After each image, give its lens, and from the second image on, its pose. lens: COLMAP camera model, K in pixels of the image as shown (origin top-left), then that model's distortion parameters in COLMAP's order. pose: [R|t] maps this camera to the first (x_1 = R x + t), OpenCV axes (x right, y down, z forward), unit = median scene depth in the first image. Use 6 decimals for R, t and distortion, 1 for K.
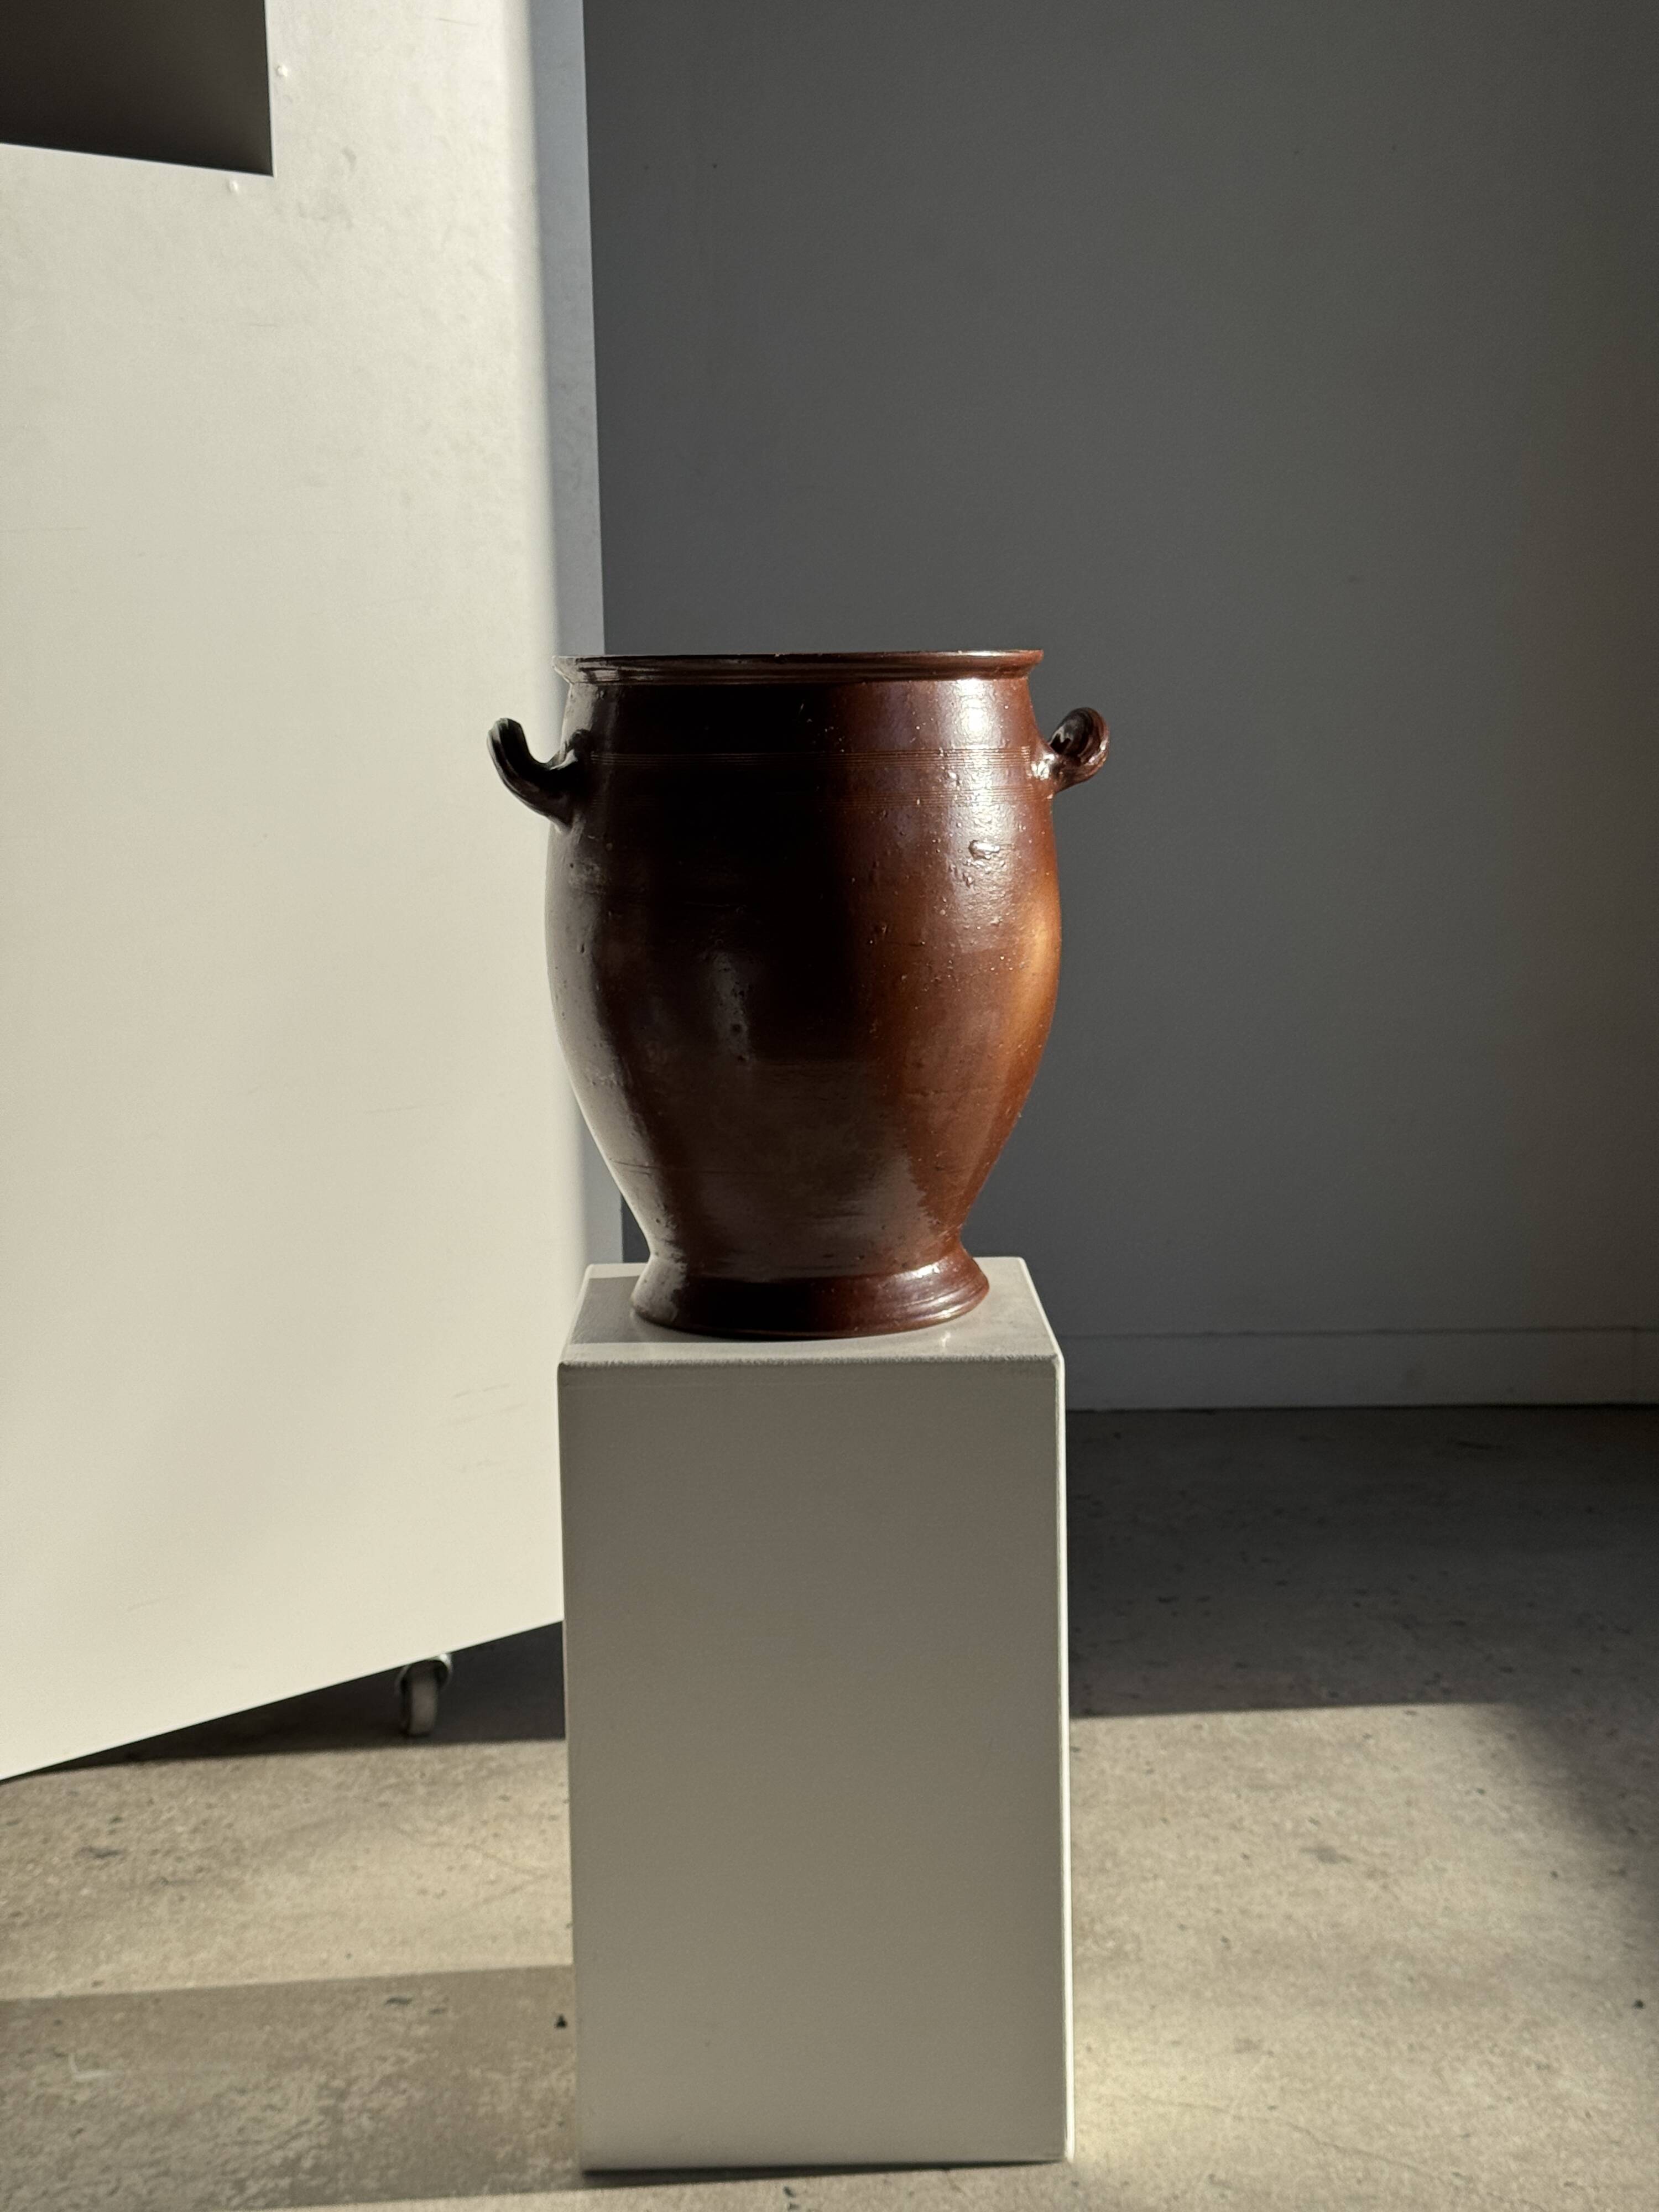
lens RADIAL K [[3092.7, 0, 856.2], [0, 3092.7, 1130.3], [0, 0, 1]] dist [0.150372, -0.052214]
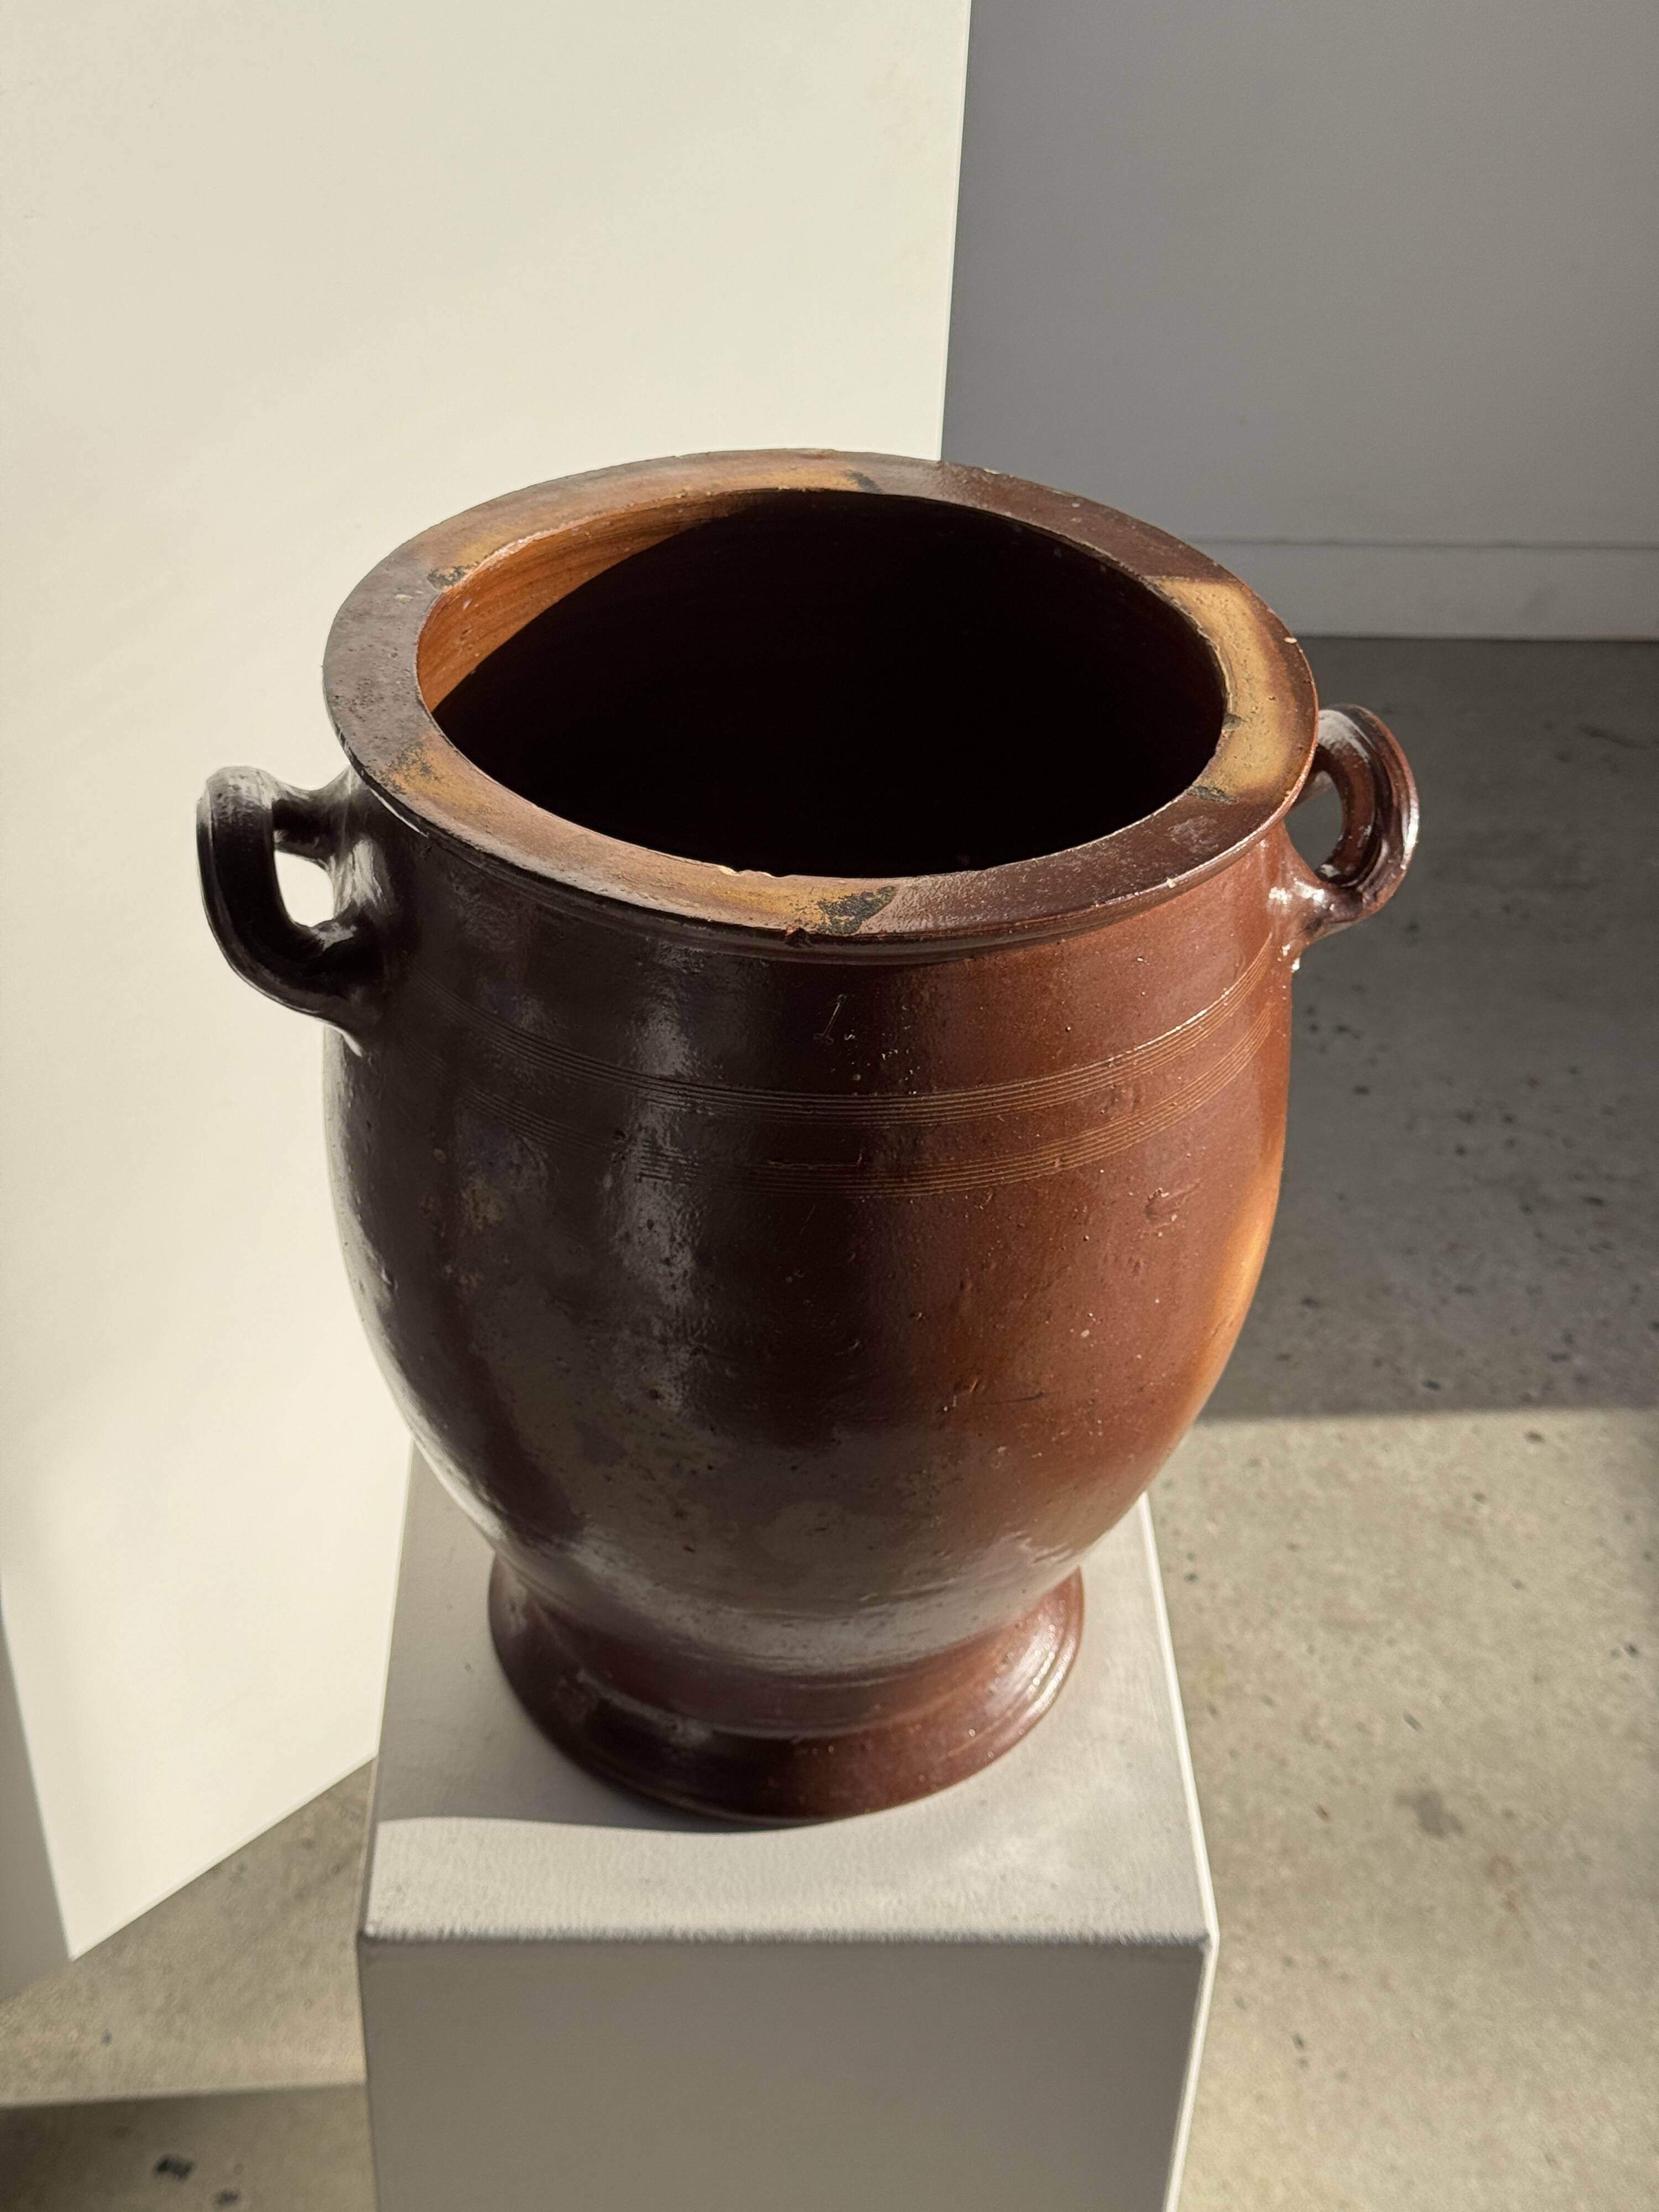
lens RADIAL K [[3092.7, 0, 850.9], [0, 3092.7, 1155.9], [0, 0, 1]] dist [0.160516, -0.245432]
pose [[0.998367, 0.038277, 0.042414, -0.025414], [-0.054027, 0.873923, 0.483052, -0.254637], [-0.018577, -0.484554, 0.874564, 0.415339]]
